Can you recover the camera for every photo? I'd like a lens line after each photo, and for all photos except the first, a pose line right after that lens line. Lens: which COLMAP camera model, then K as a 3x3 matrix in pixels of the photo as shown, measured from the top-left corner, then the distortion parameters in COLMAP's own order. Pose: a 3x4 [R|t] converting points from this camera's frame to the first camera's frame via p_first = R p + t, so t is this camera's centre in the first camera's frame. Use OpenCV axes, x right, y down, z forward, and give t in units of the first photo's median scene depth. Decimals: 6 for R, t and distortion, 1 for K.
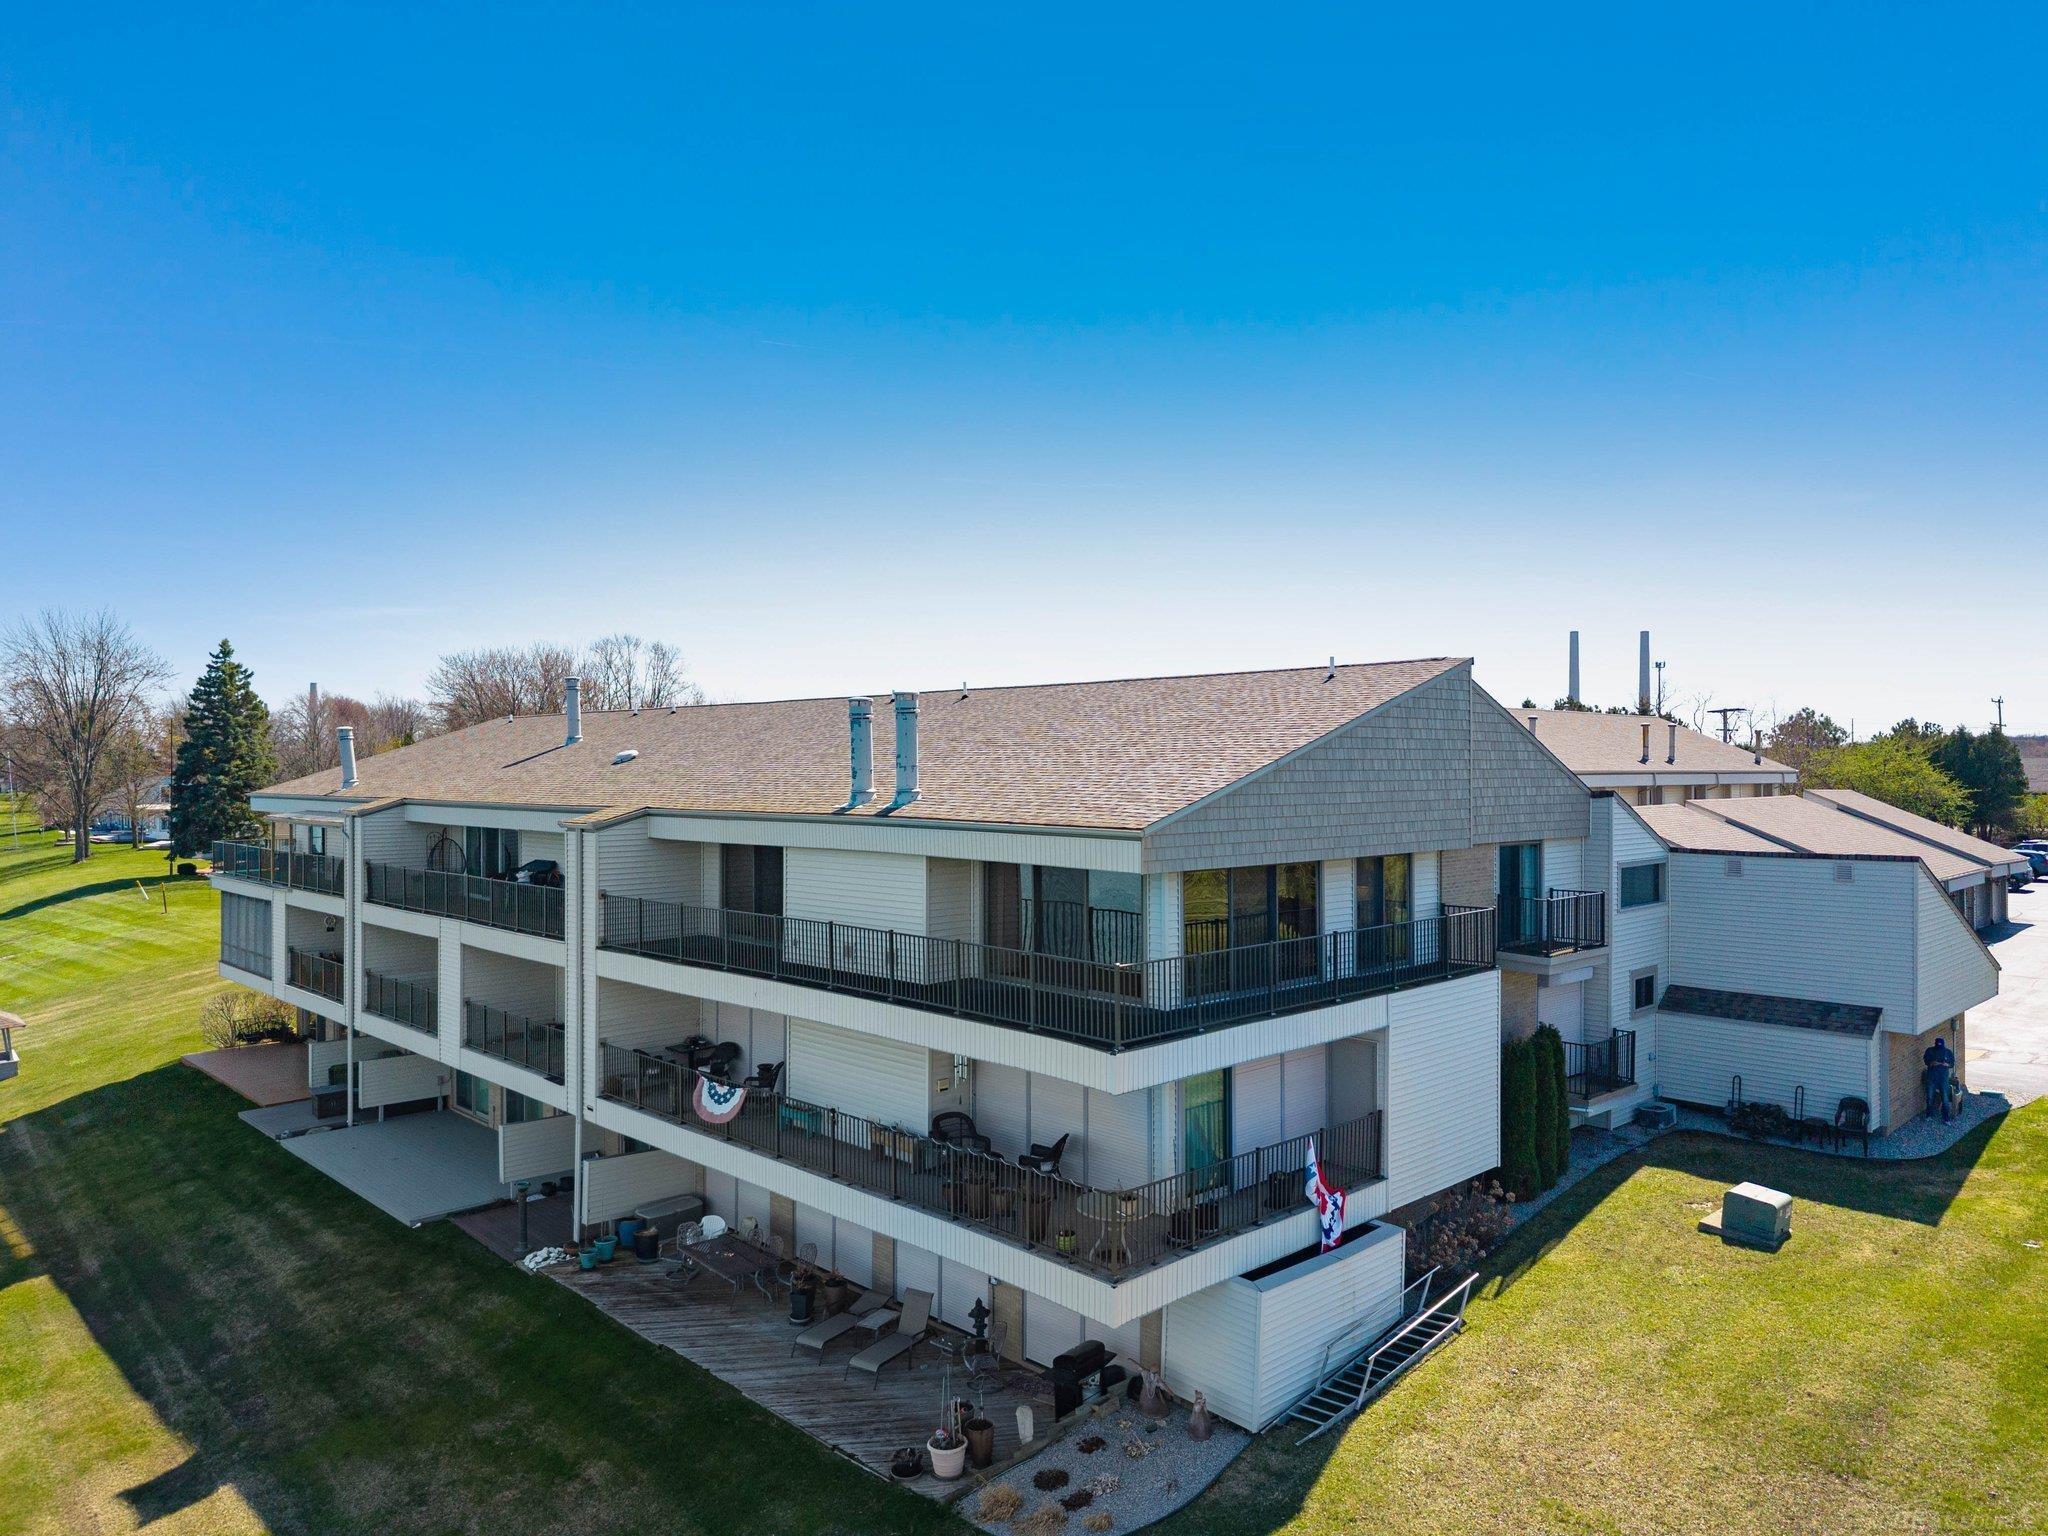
lens RADIAL K [[1382.3, 0, 1024.0], [0, 1382.3, 768.0], [0, 0, 1]] dist [0.008049, 0.006383]
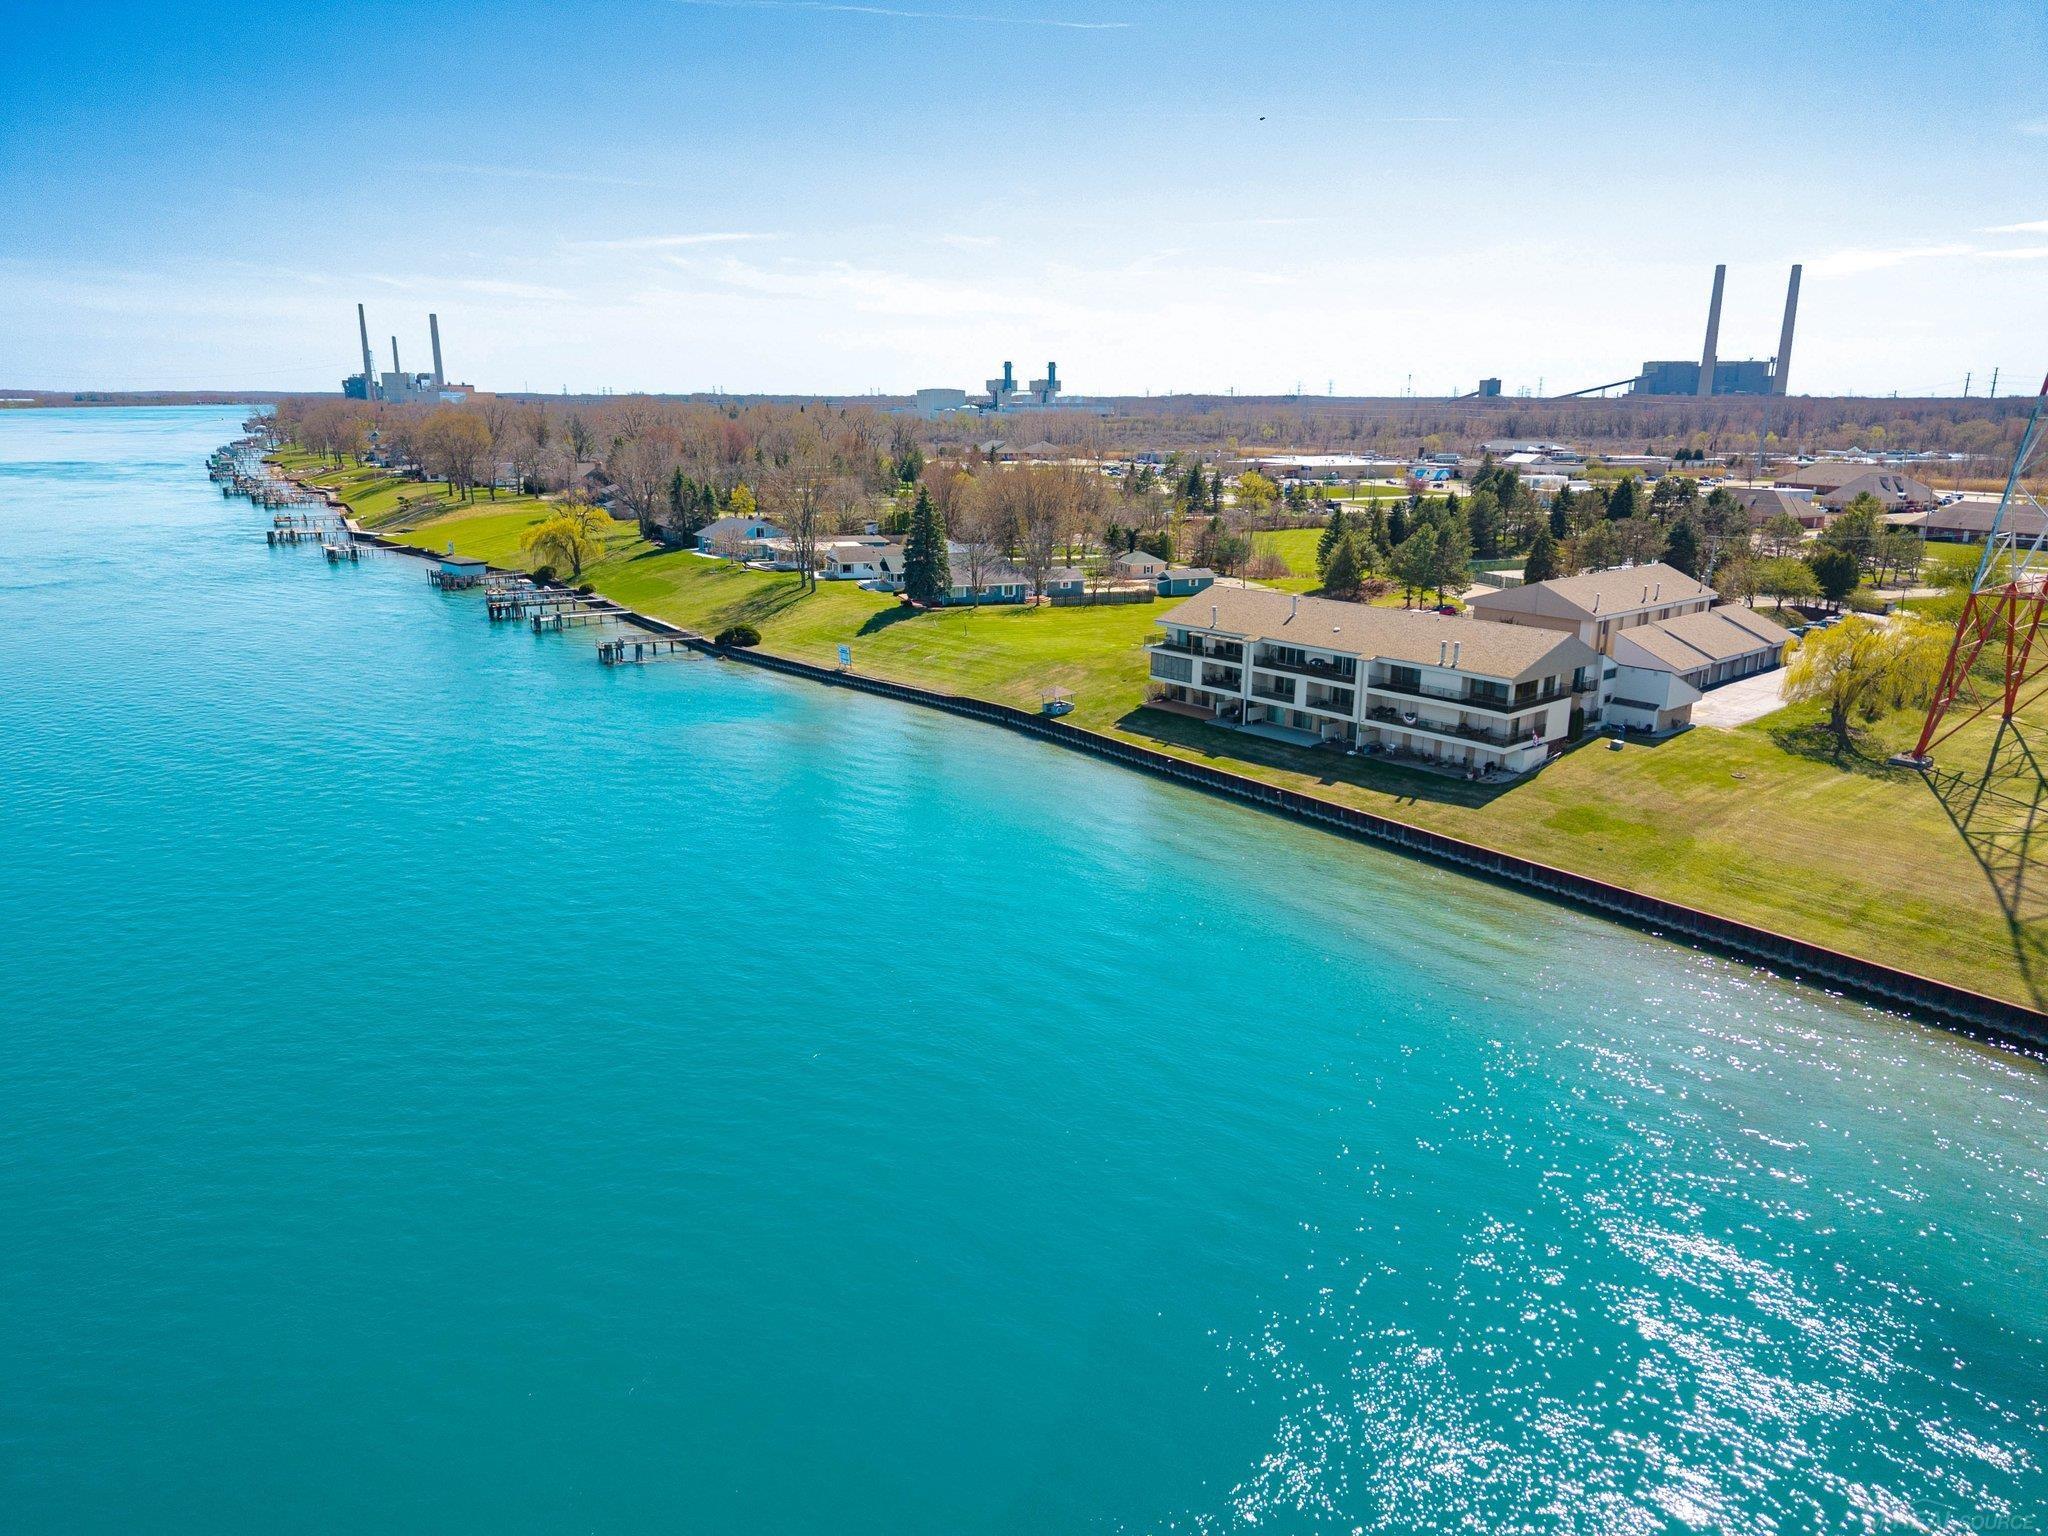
lens RADIAL K [[1382.3, 0, 1024.0], [0, 1382.3, 768.0], [0, 0, 1]] dist [0.008049, 0.006383]
pose [[0.997553, 0.022143, -0.066315, -1.319883], [-0.004308, 0.966182, 0.257826, -0.907626], [0.069781, -0.256909, 0.963913, -4.109403]]
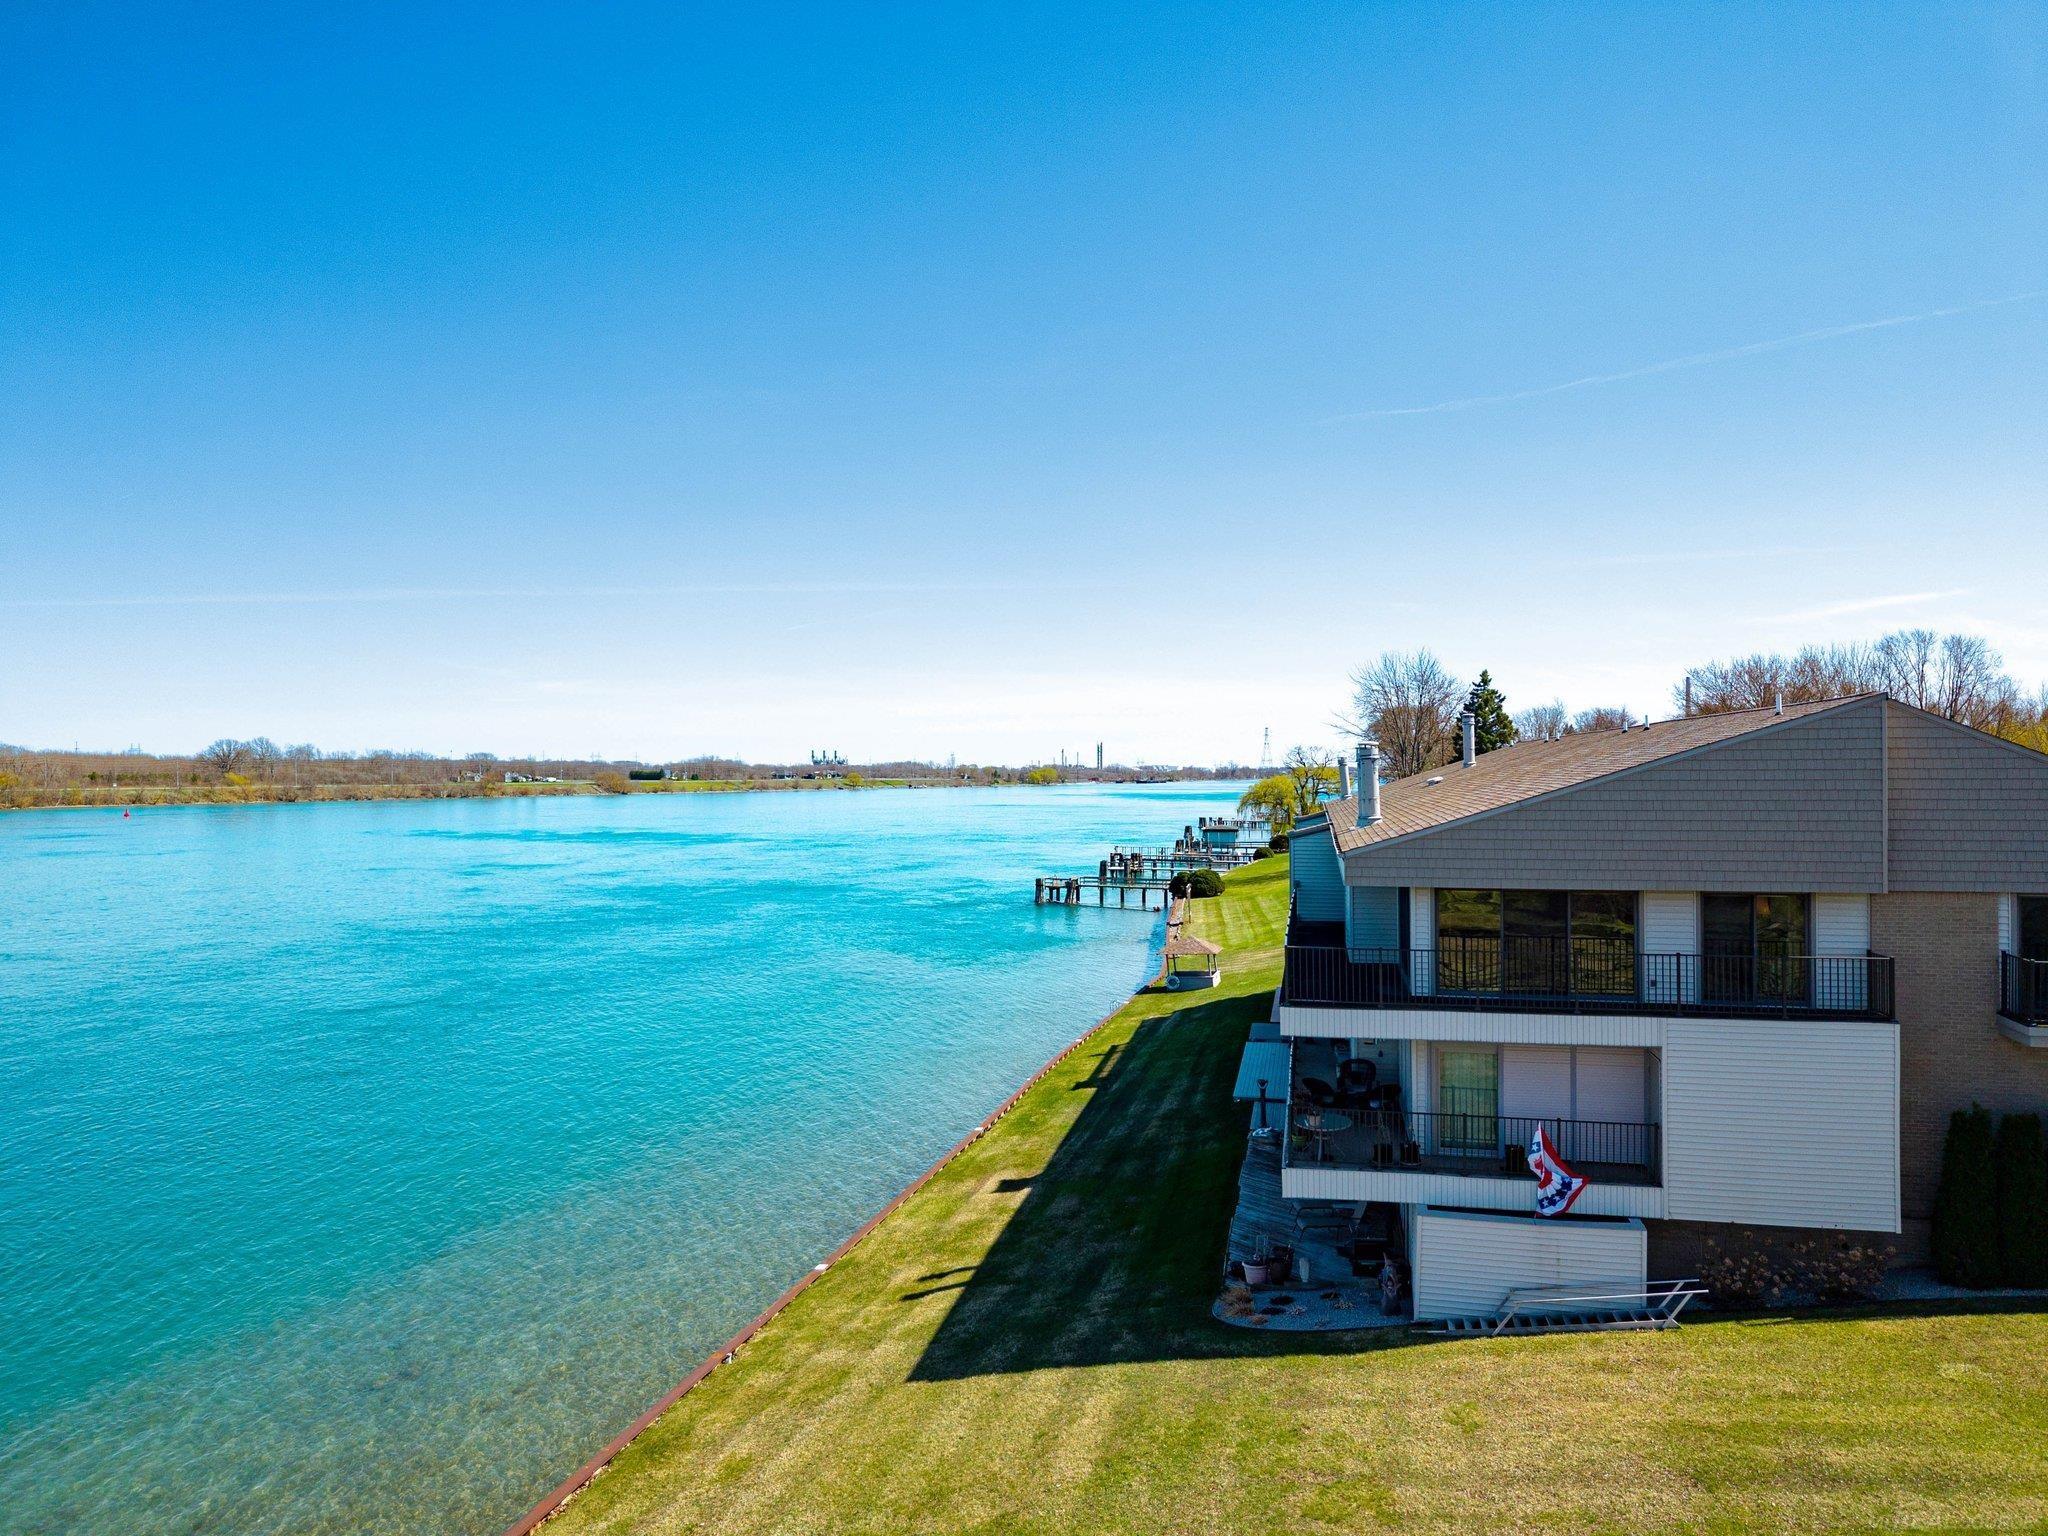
lens RADIAL K [[1382.3, 0, 1024.0], [0, 1382.3, 768.0], [0, 0, 1]] dist [0.008049, 0.006383]
pose [[0.558502, -0.004242, -0.829492, 0.820579], [0.004341, 0.999988, -0.002191, -0.029101], [0.829492, -0.002377, 0.558514, -0.018264]]
